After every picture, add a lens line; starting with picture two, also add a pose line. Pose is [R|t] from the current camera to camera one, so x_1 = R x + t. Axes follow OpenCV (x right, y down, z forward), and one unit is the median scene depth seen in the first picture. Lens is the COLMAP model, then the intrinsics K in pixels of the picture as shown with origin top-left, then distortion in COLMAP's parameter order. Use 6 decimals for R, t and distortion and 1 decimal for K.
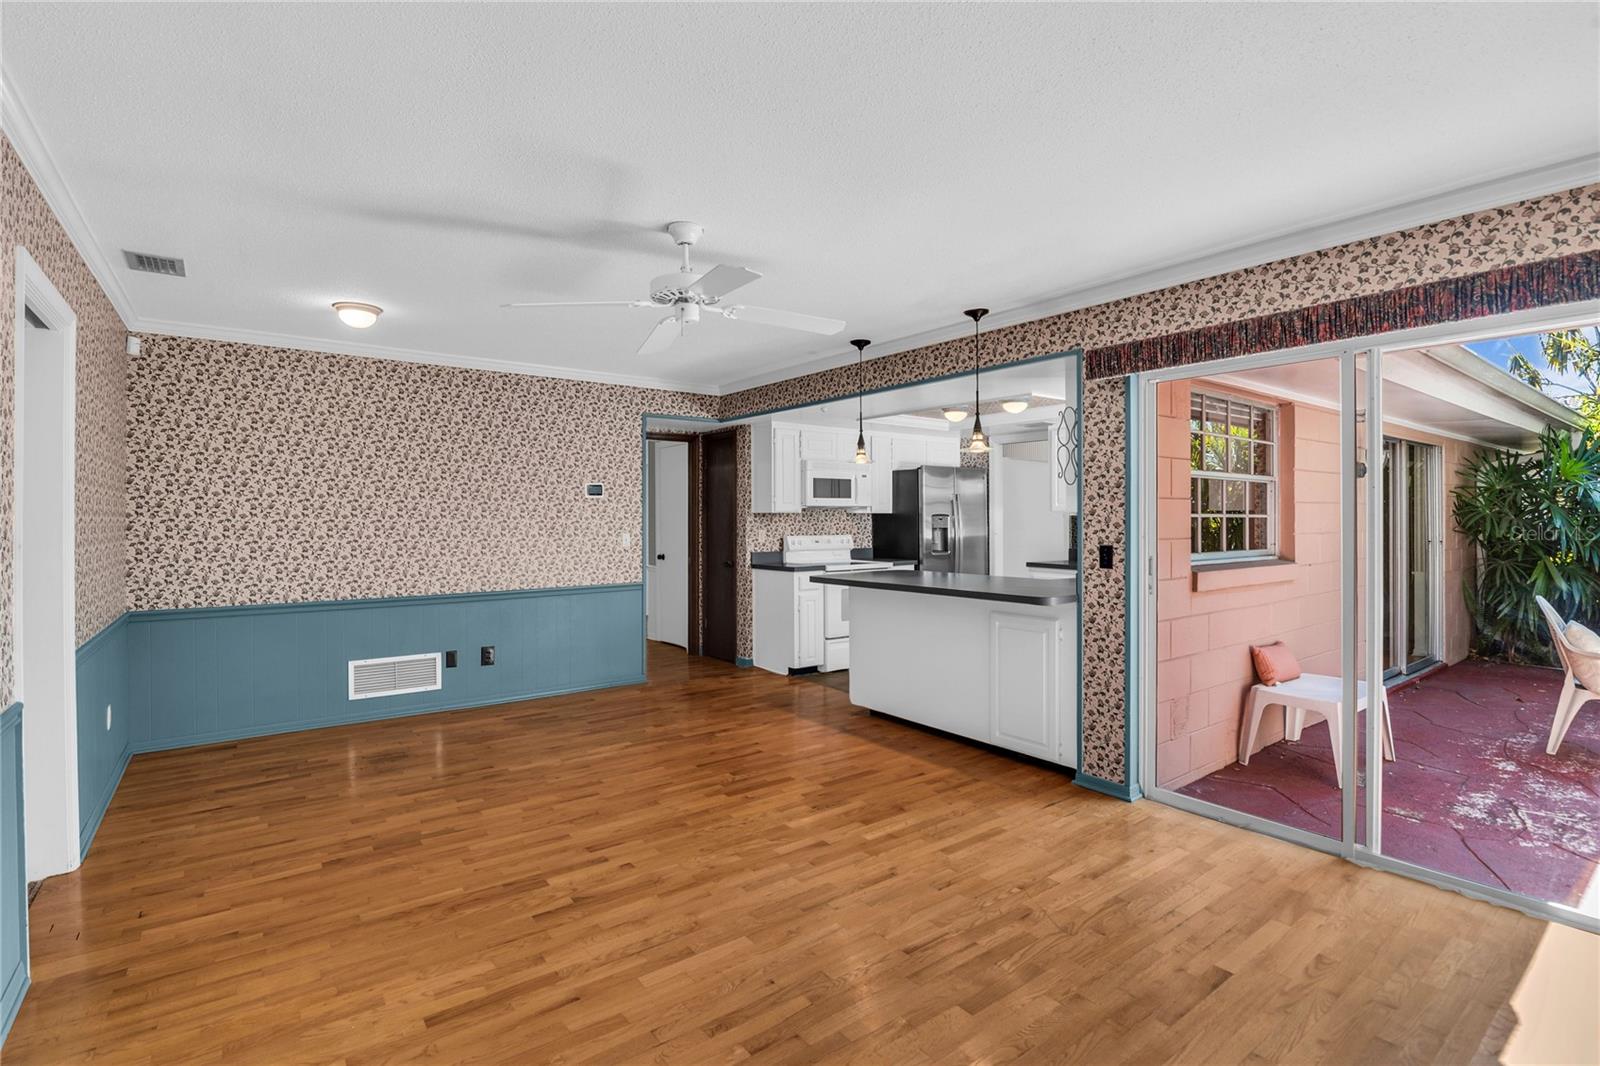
lens RADIAL K [[755.4, 0, 807.4], [0, 755.4, 518.4], [0, 0, 1]] dist [-0.028119, 0.000327]
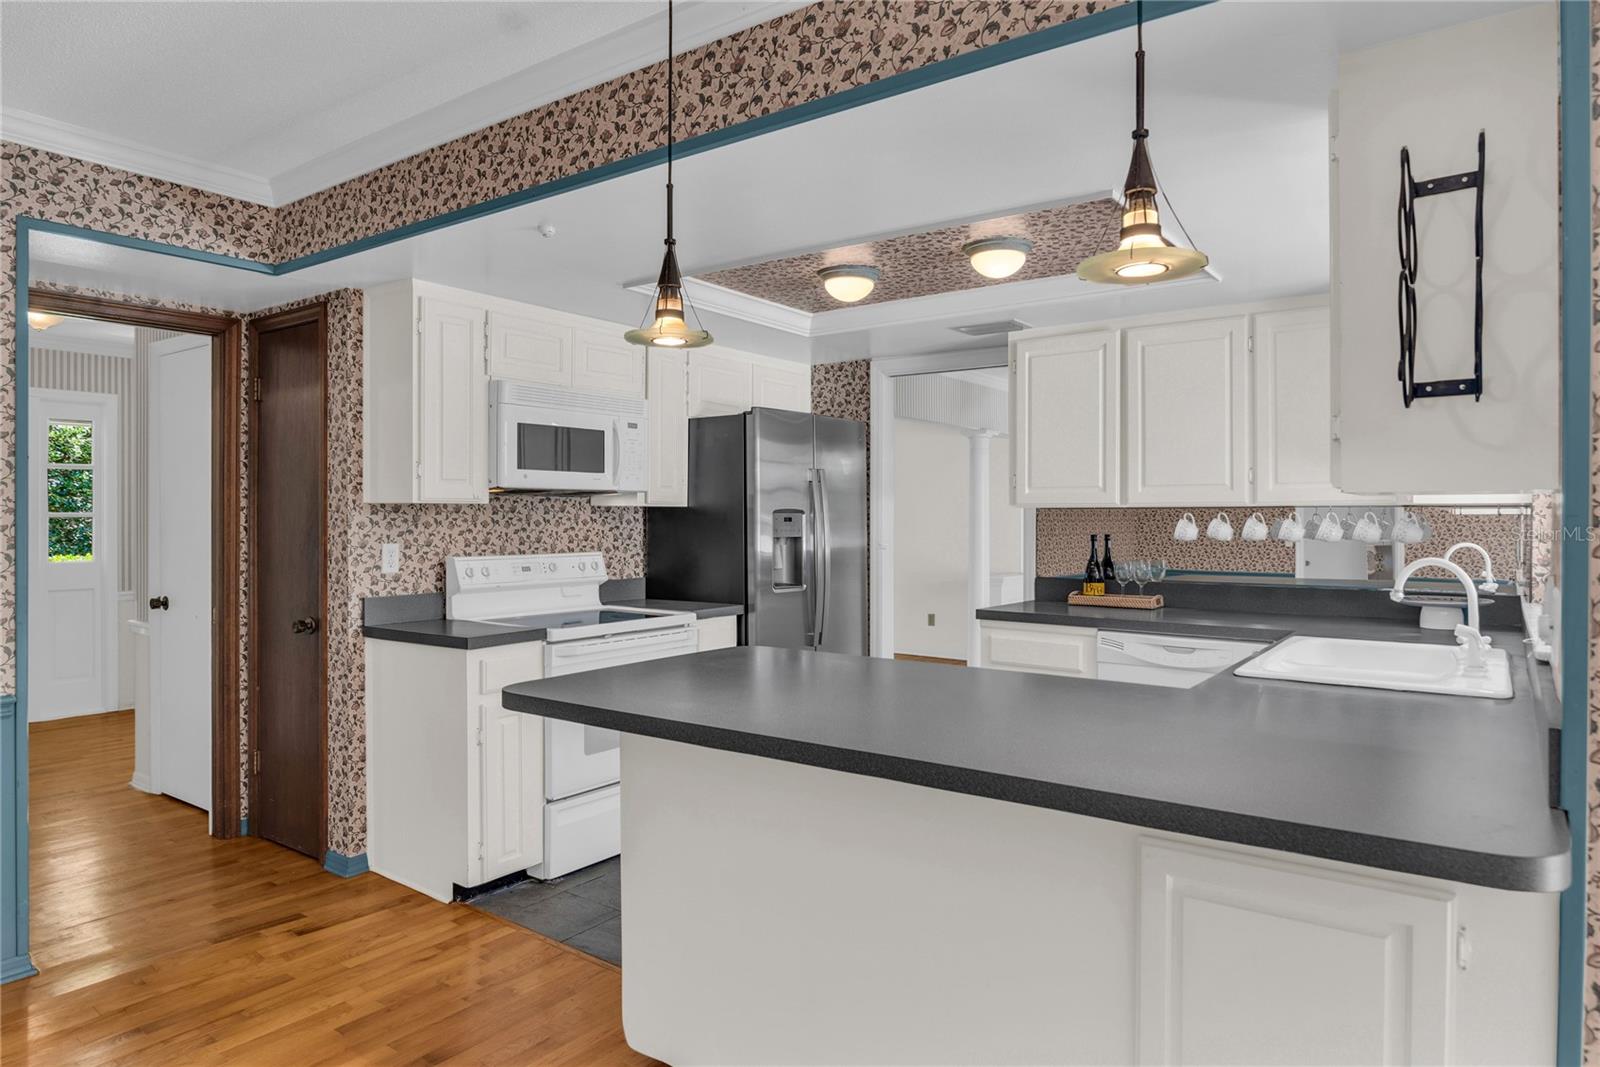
lens RADIAL K [[964.7, 0, 801.9], [0, 964.7, 520.7], [0, 0, 1]] dist [-0.027288, 0.003089]
pose [[0.958173, 0.003104, 0.286172, 0.008235], [-0.003993, 0.999989, 0.002523, 0.000230], [-0.286161, -0.003560, 0.958175, 0.564126]]
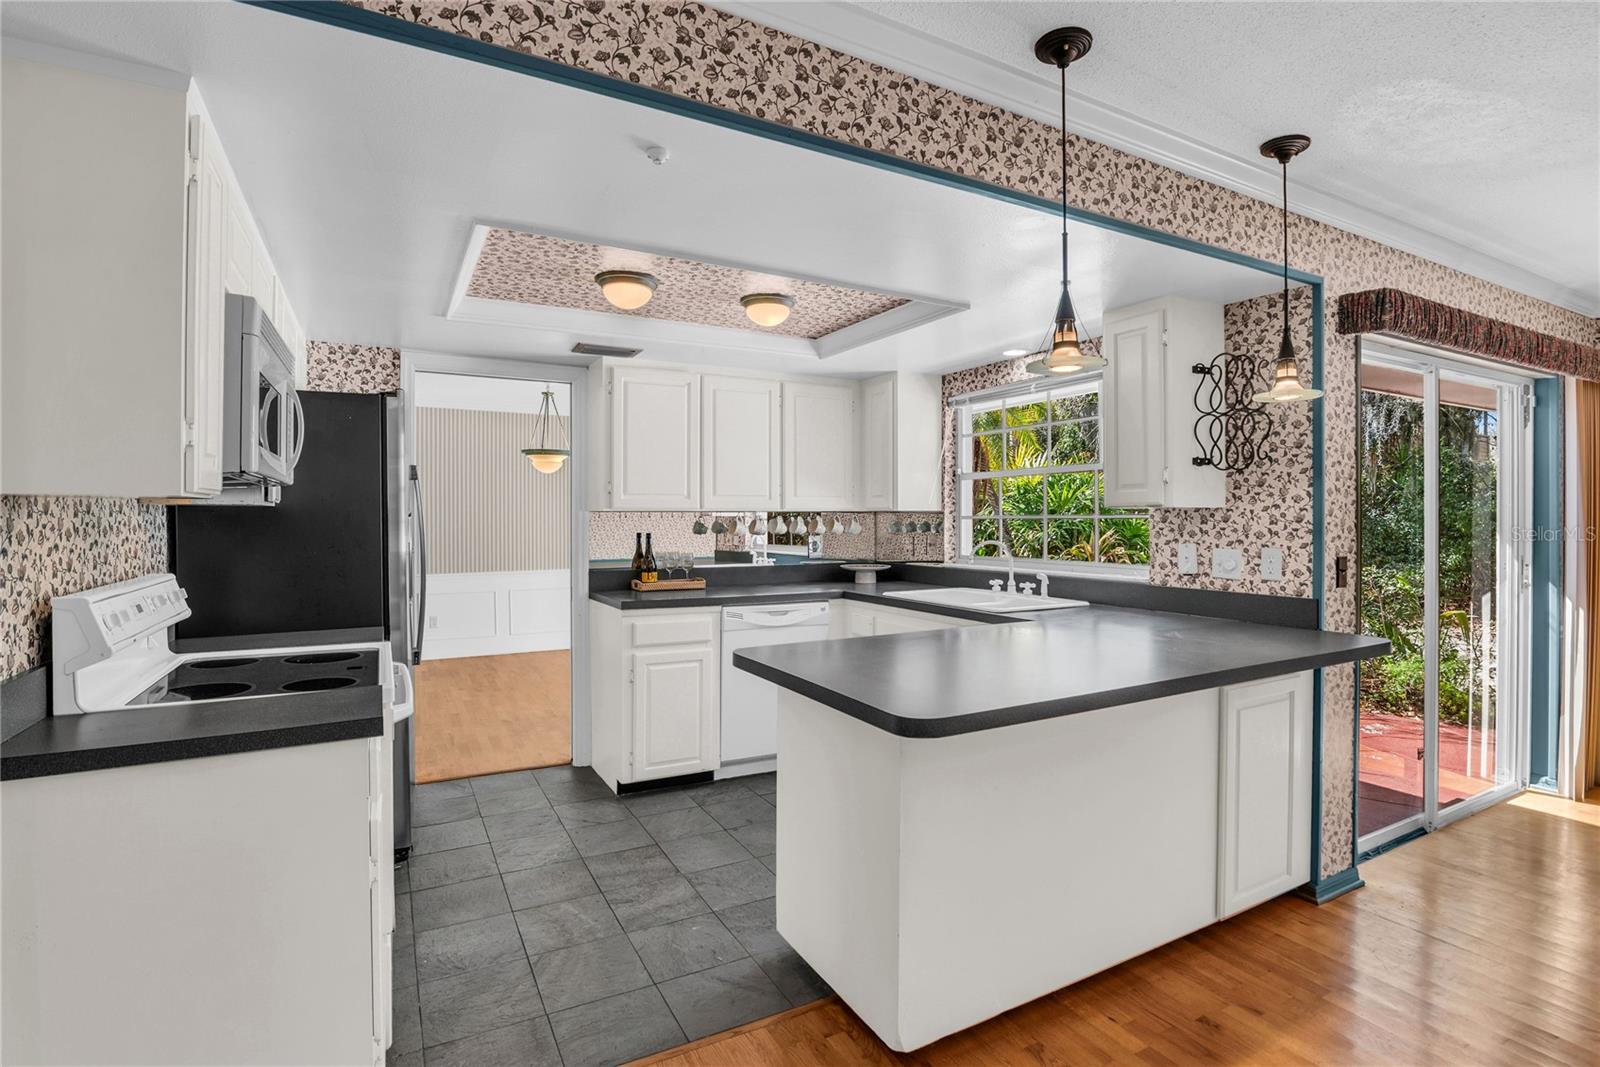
lens RADIAL K [[764.5, 0, 800.8], [0, 764.5, 526.1], [0, 0, 1]] dist [-0.021392, 0.000750]
pose [[0.151073, -0.006253, 0.988503, -0.299233], [0.000576, 0.999980, 0.006238, 0.000393], [-0.988522, -0.000373, 0.151074, 1.011770]]
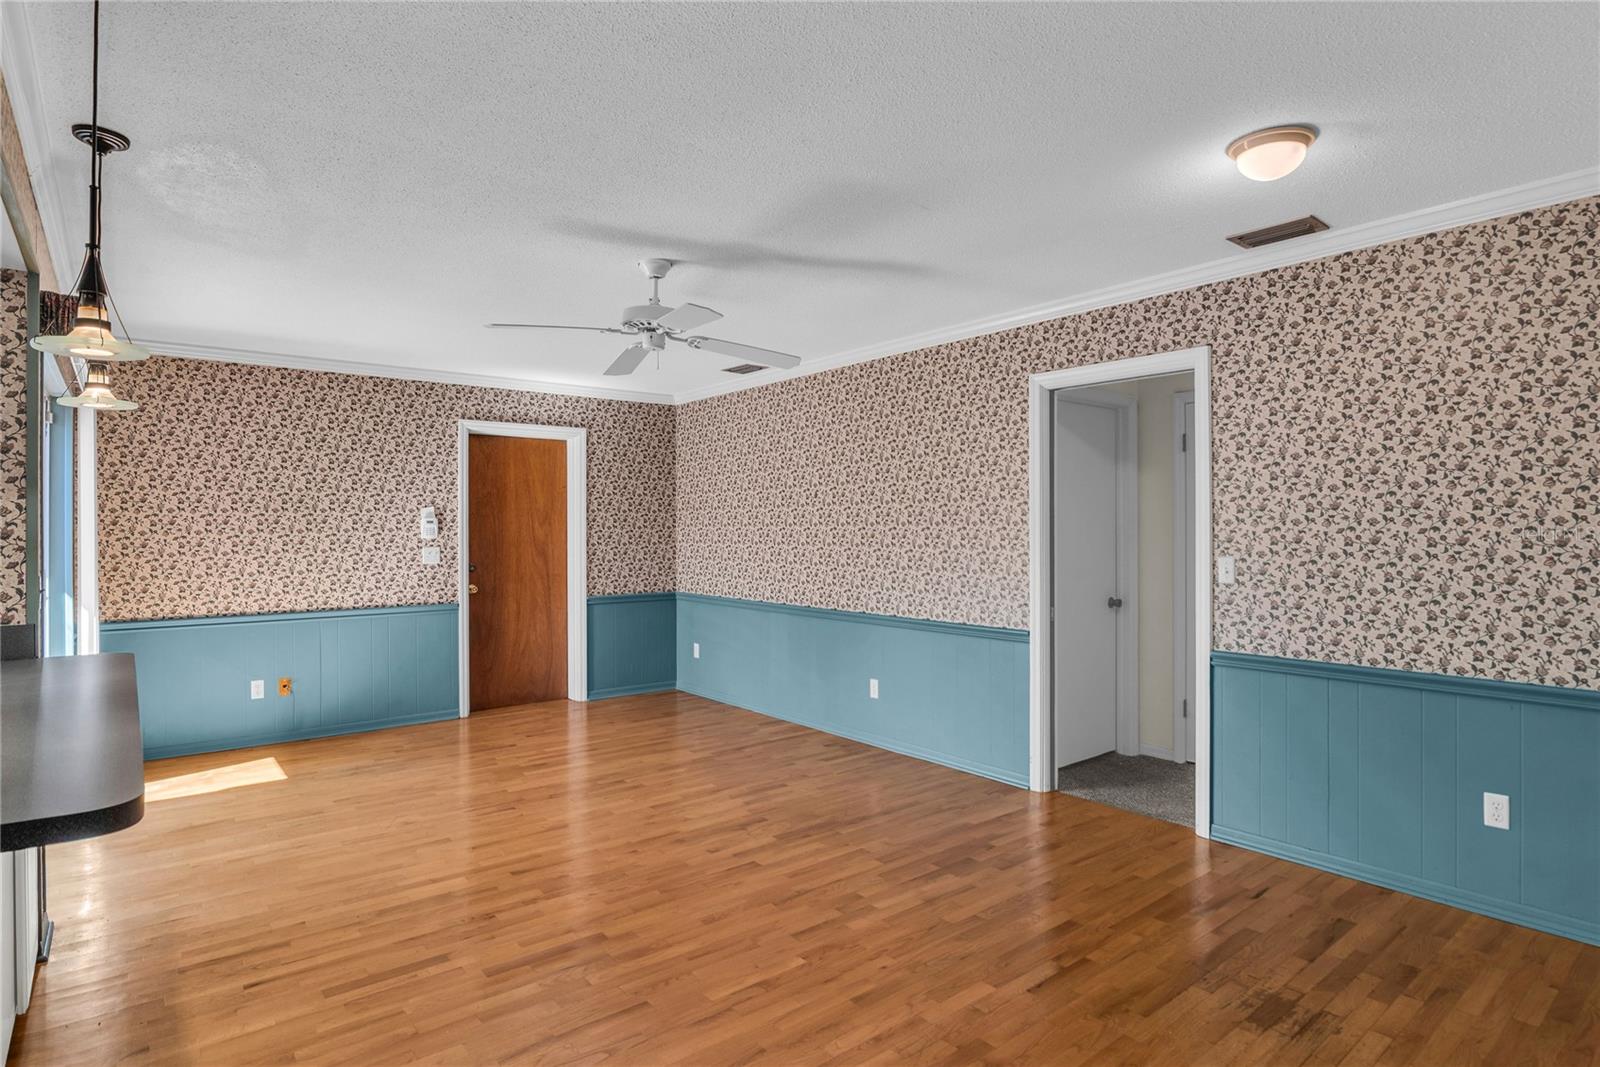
lens RADIAL K [[848.6, 0, 800.0], [0, 848.6, 533.5], [0, 0, 1]] dist [-0.033144, 0.000270]
pose [[-0.999553, 0.005599, -0.029382, -0.189040], [0.005434, 0.999969, 0.005678, -0.000978], [0.029413, 0.005516, -0.999552, 1.258011]]
